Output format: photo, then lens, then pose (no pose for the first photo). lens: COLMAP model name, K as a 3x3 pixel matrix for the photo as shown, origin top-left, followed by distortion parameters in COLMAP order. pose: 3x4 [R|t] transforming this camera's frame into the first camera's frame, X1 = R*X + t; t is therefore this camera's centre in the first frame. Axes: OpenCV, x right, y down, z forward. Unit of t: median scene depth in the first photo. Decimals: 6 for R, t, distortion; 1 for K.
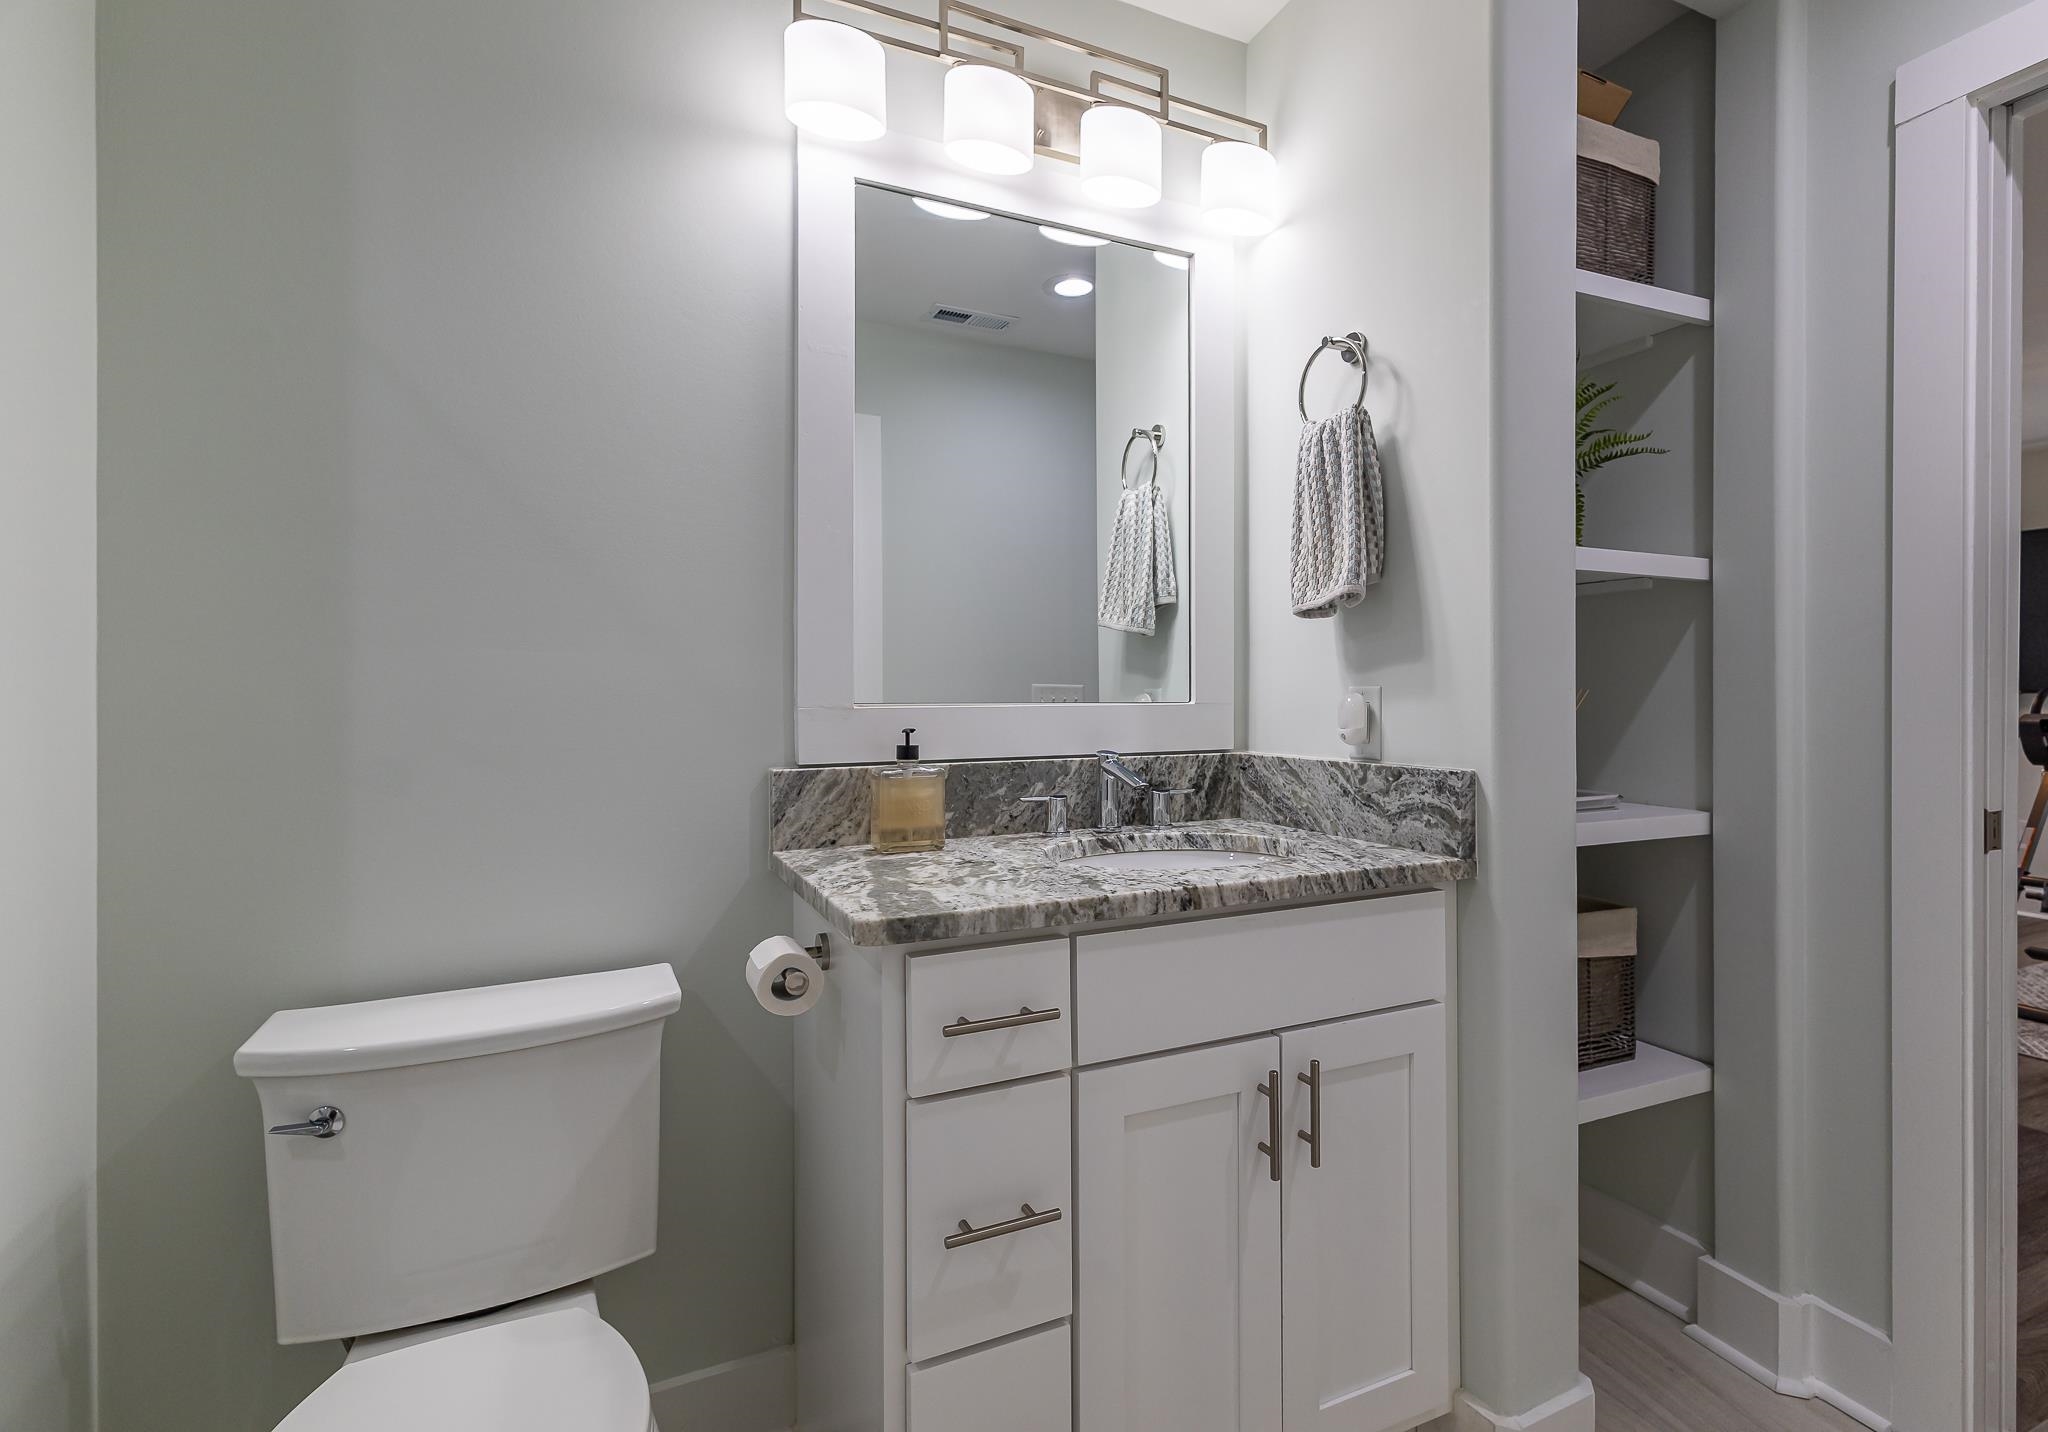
lens RADIAL K [[1059.2, 0, 1025.9], [0, 1059.2, 686.6], [0, 0, 1]] dist [-0.001107, -0.000068]
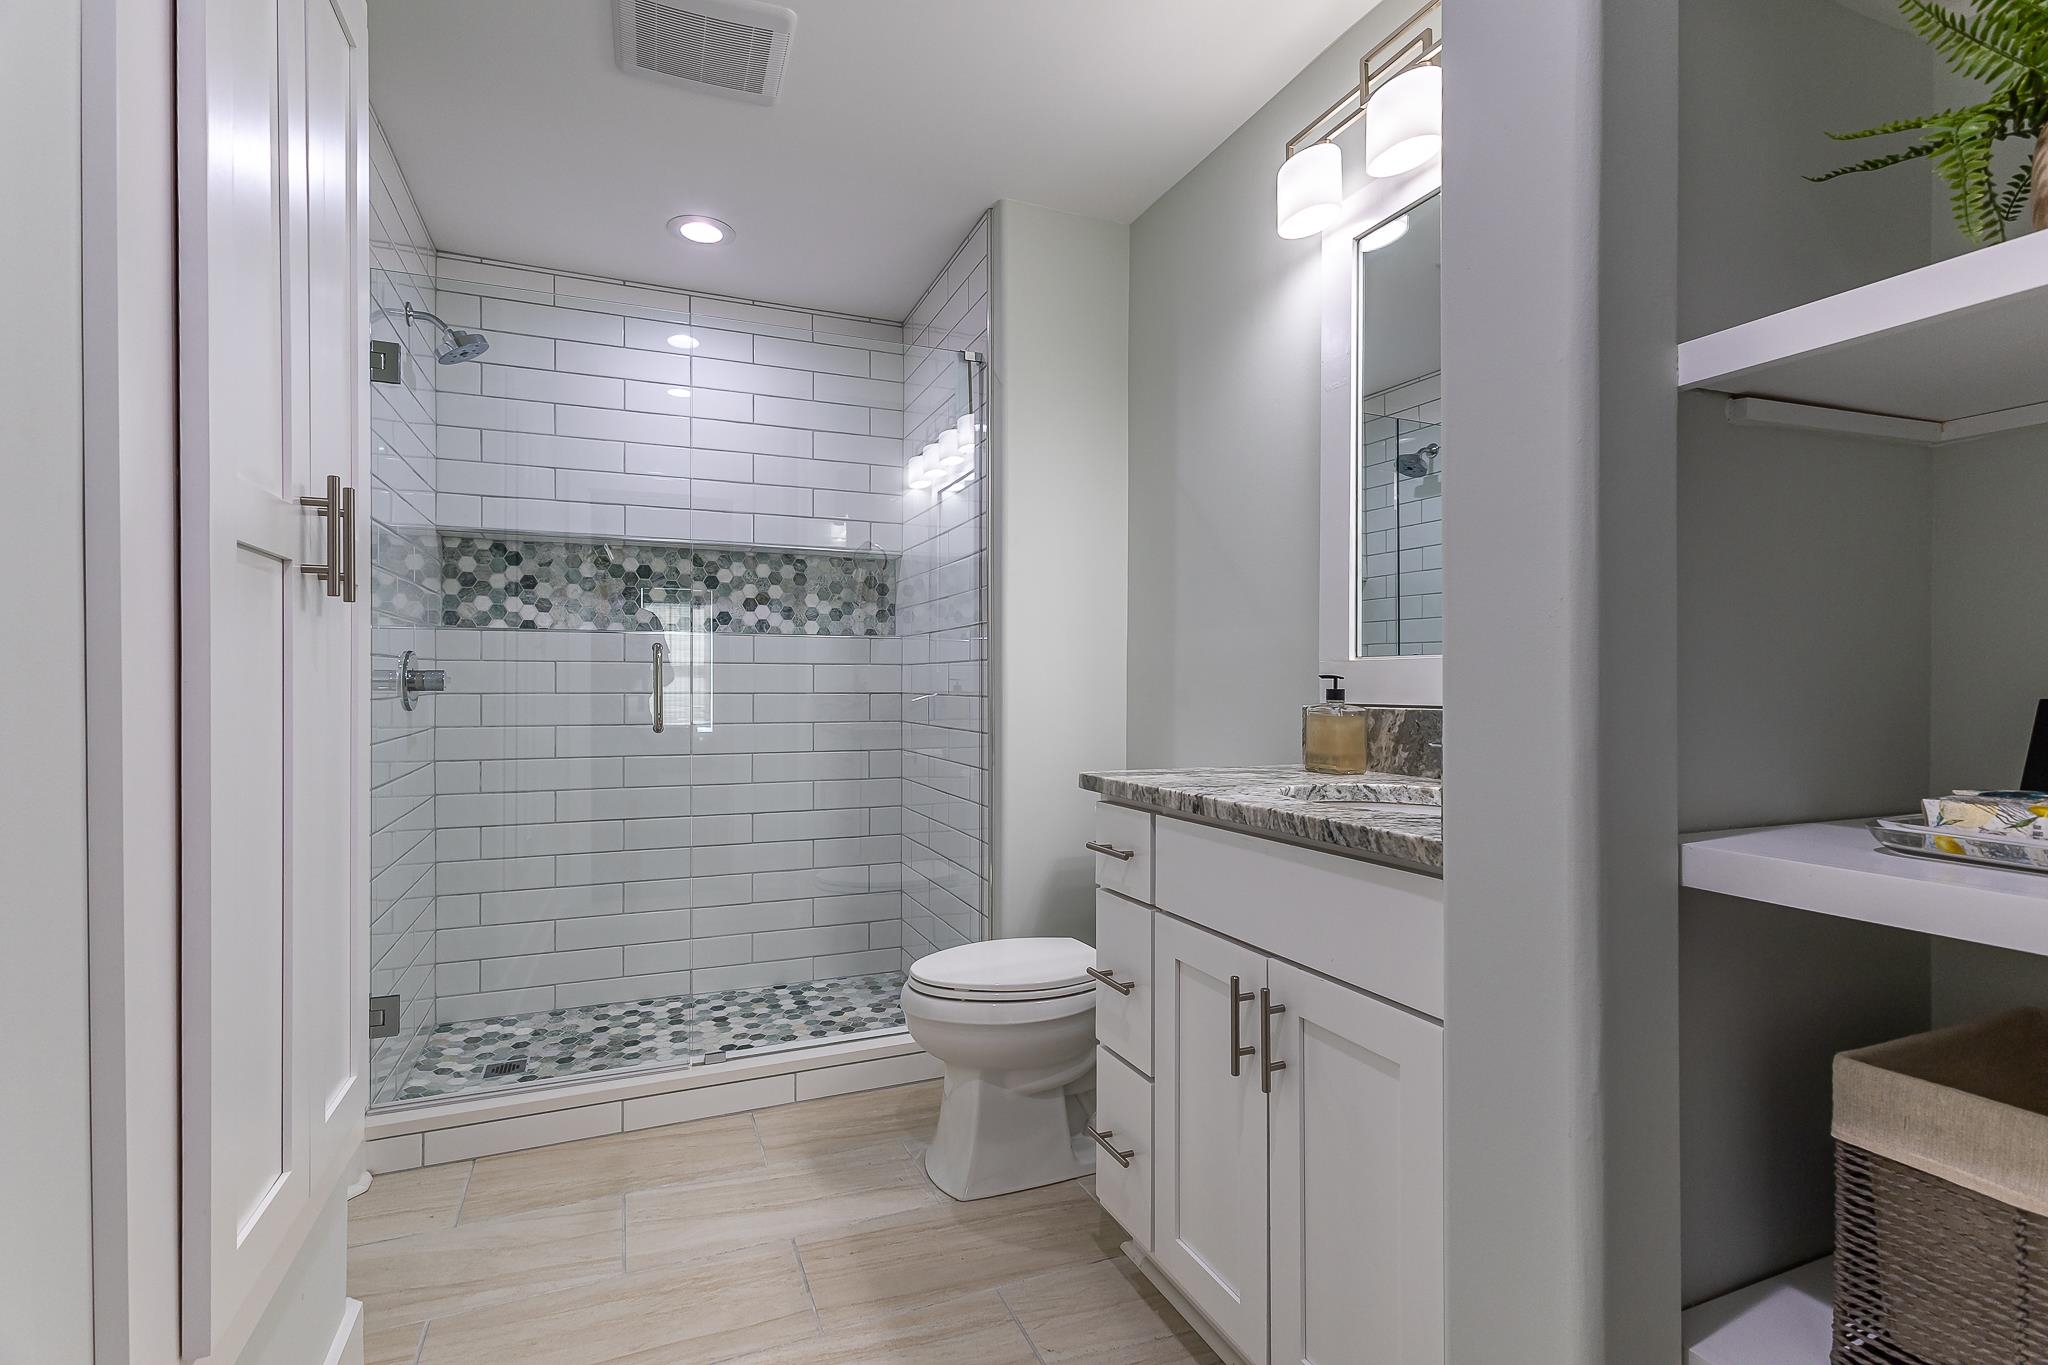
lens RADIAL K [[958.4, 0, 1017.5], [0, 958.4, 675.0], [0, 0, 1]] dist [0.004198, 0.000083]
pose [[-0.058976, -0.008096, -0.998227, 1.228393], [0.002099, 0.999964, -0.008234, 0.056265], [0.998257, -0.002581, -0.058957, 0.822776]]
